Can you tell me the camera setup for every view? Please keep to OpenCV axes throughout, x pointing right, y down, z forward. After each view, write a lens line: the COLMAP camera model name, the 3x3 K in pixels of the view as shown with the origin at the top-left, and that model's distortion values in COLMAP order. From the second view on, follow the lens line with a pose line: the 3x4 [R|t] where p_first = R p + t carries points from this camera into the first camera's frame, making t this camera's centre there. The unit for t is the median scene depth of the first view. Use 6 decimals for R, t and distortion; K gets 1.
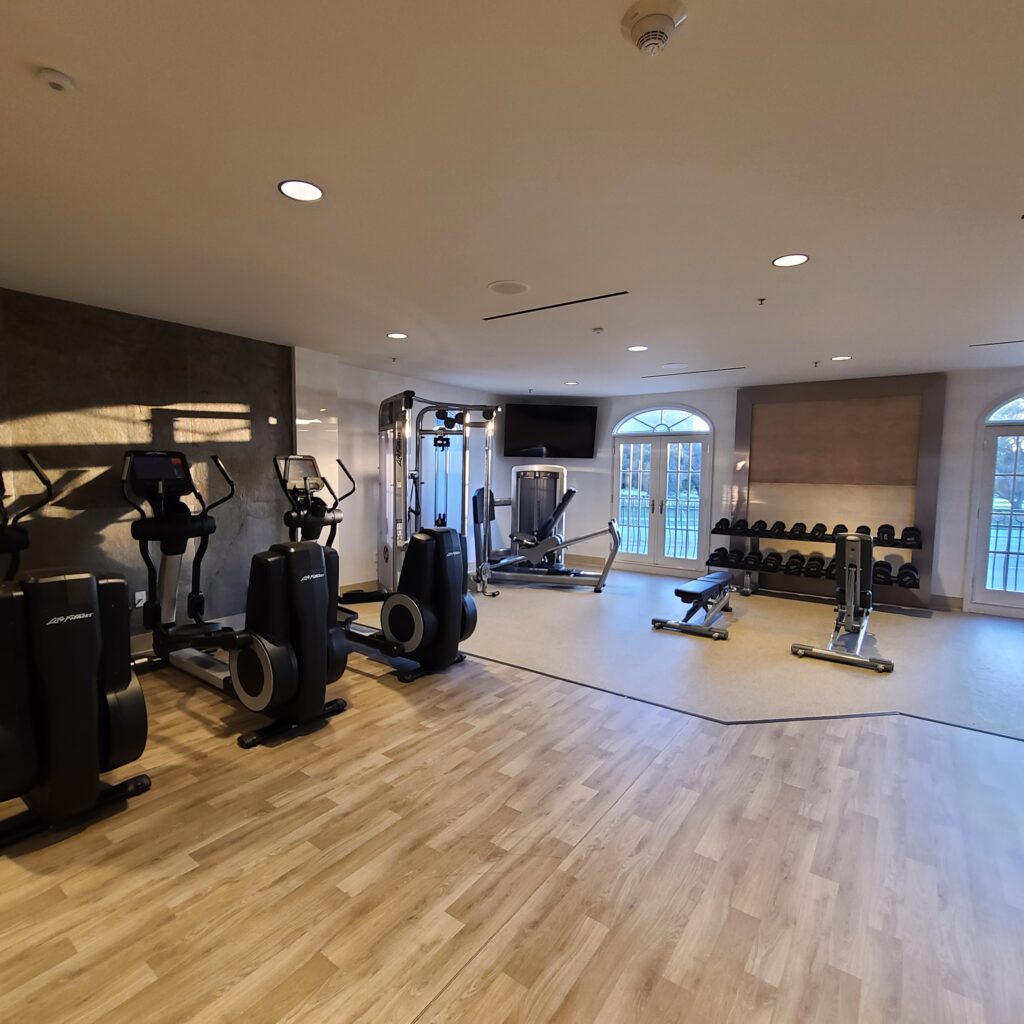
lens RADIAL K [[560.2, 0, 511.1], [0, 560.2, 510.6], [0, 0, 1]] dist [0.006761, -0.003361]
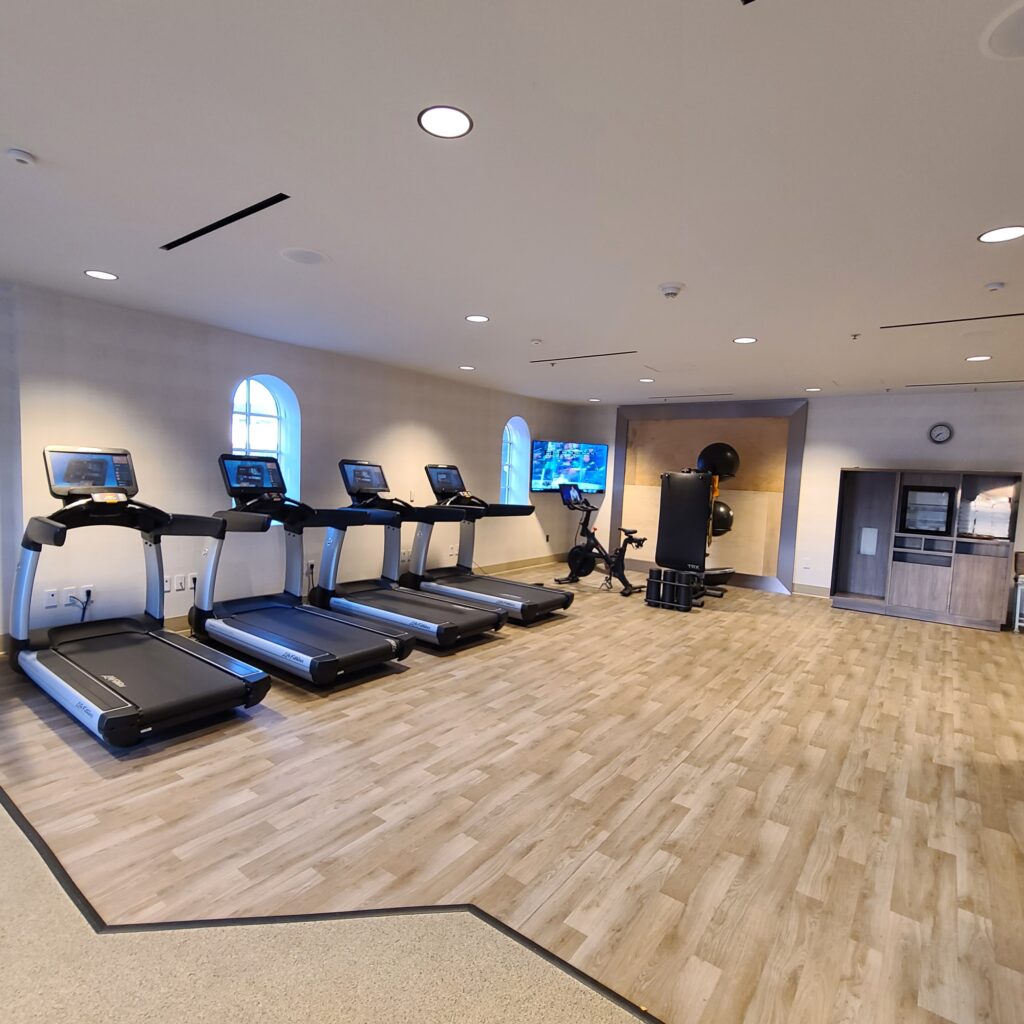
lens RADIAL K [[560.2, 0, 513.3], [0, 560.2, 513.3], [0, 0, 1]] dist [0.006761, -0.003361]
pose [[-0.998160, -0.057242, 0.019976, 0.458755], [-0.053777, 0.988076, 0.144269, -0.139844], [-0.027996, 0.142929, -0.989337, 1.977831]]
